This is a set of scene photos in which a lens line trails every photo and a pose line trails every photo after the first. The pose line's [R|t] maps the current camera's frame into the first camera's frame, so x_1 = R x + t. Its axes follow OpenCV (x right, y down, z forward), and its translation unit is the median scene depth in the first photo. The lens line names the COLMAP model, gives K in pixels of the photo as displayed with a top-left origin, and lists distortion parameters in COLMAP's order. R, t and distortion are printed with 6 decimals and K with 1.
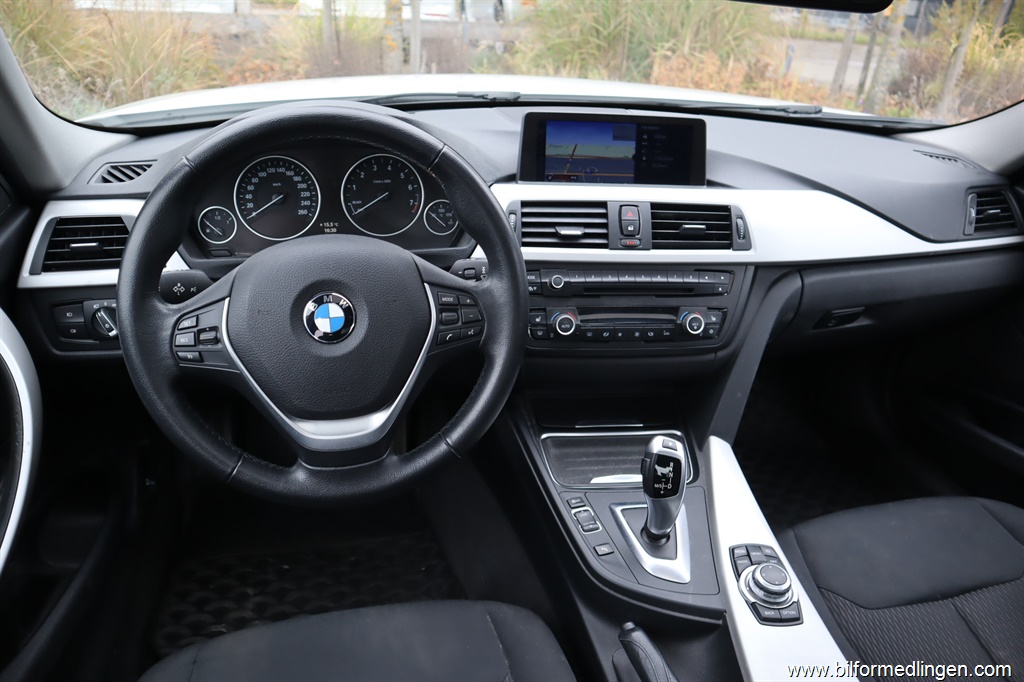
lens RADIAL K [[705.0, 0, 509.3], [0, 705.0, 345.5], [0, 0, 1]] dist [-0.102973, 0.049417]
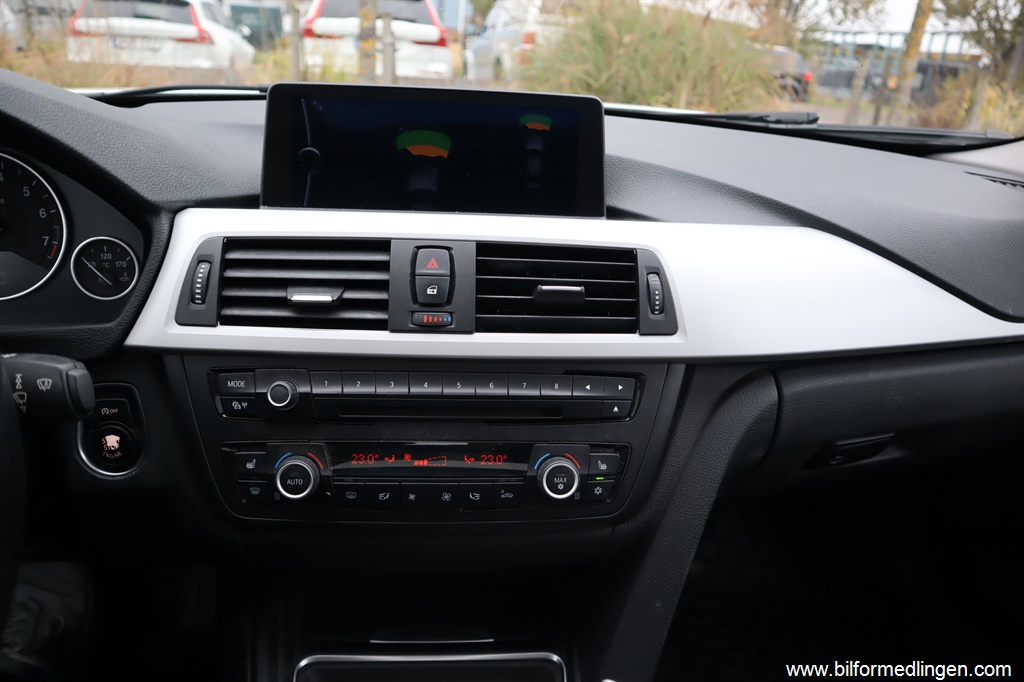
lens RADIAL K [[705.0, 0, 508.7], [0, 705.0, 345.5], [0, 0, 1]] dist [-0.102973, 0.049417]
pose [[0.999726, 0.016309, -0.016798, 0.231895], [-0.017727, 0.995959, -0.088047, -0.080842], [0.015294, 0.088321, 0.995975, 0.477898]]
